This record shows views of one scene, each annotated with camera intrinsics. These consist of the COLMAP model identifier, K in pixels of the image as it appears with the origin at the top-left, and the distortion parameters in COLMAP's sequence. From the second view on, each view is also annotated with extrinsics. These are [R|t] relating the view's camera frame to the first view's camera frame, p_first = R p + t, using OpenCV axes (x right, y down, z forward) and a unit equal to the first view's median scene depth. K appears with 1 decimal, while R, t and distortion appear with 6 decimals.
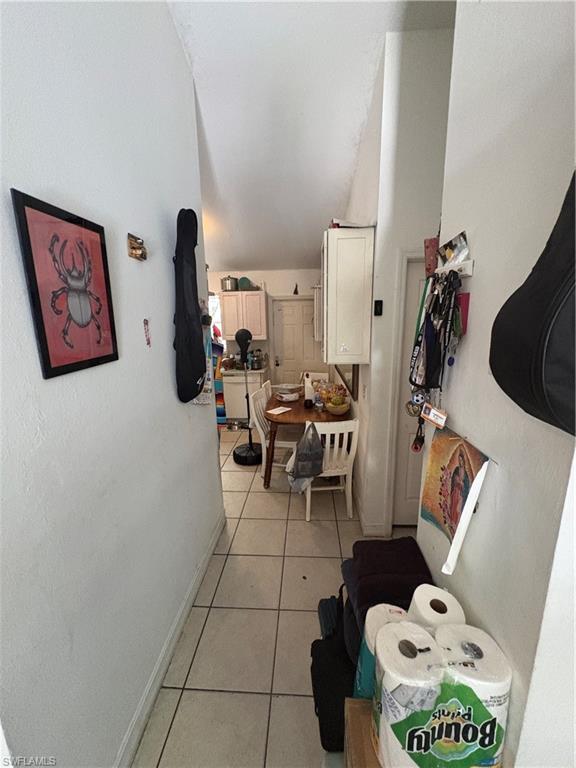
lens RADIAL K [[304.7, 0, 288.8], [0, 304.7, 384.8], [0, 0, 1]] dist [-0.000354, -0.000112]
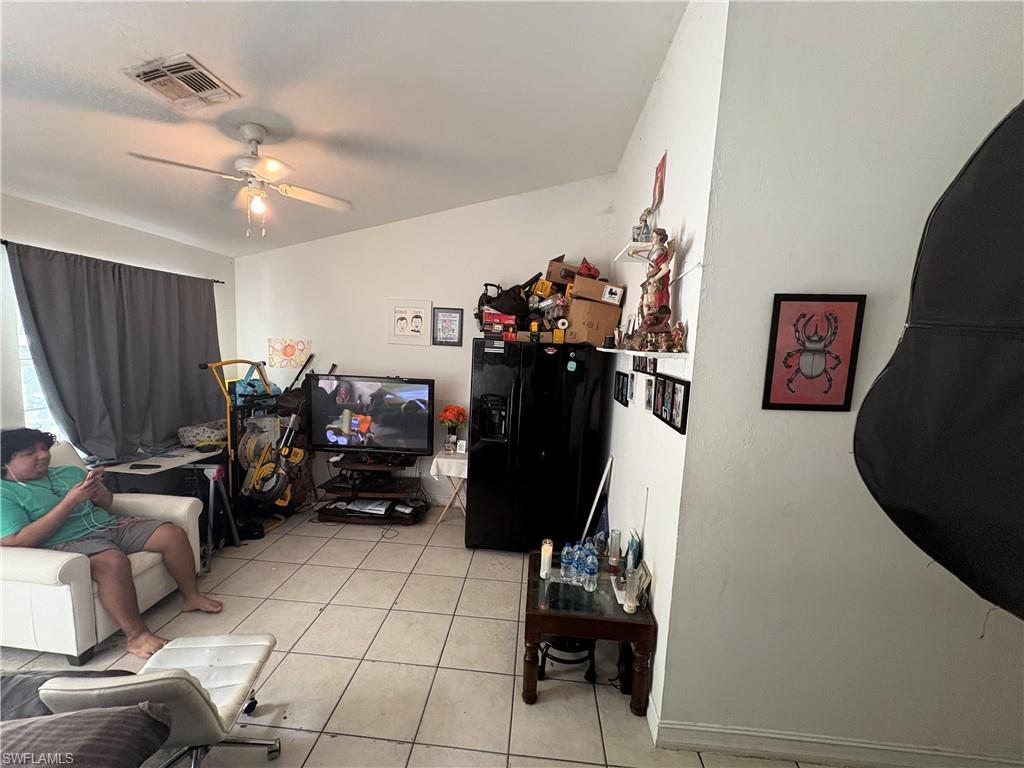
lens RADIAL K [[406.2, 0, 511.8], [0, 406.2, 385.8], [0, 0, 1]] dist [-0.000354, -0.000112]
pose [[-0.017754, 0.126885, -0.991759, 1.008043], [-0.256399, 0.958168, 0.127178, -0.056109], [0.966408, 0.256543, 0.015522, -0.213969]]
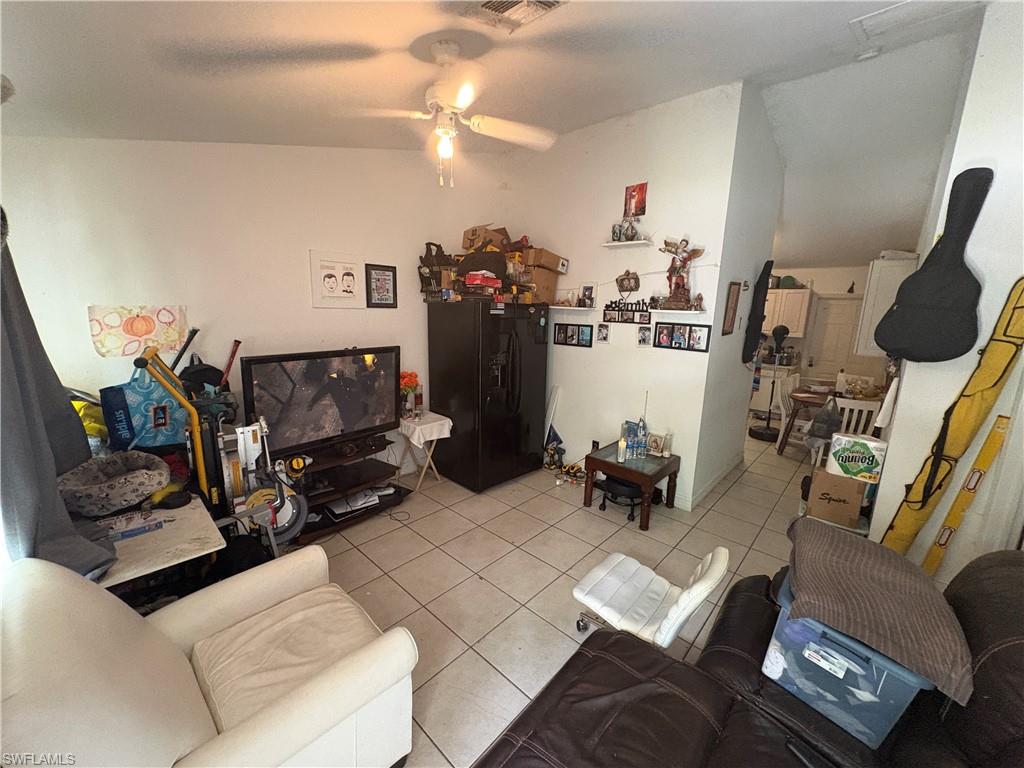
lens RADIAL K [[406.2, 0, 509.3], [0, 406.2, 383.6], [0, 0, 1]] dist [-0.000354, -0.000112]
pose [[0.769026, 0.162104, -0.618321, 0.175700], [-0.176970, 0.983493, 0.037737, 0.599588], [0.614231, 0.080403, 0.785019, -3.114141]]
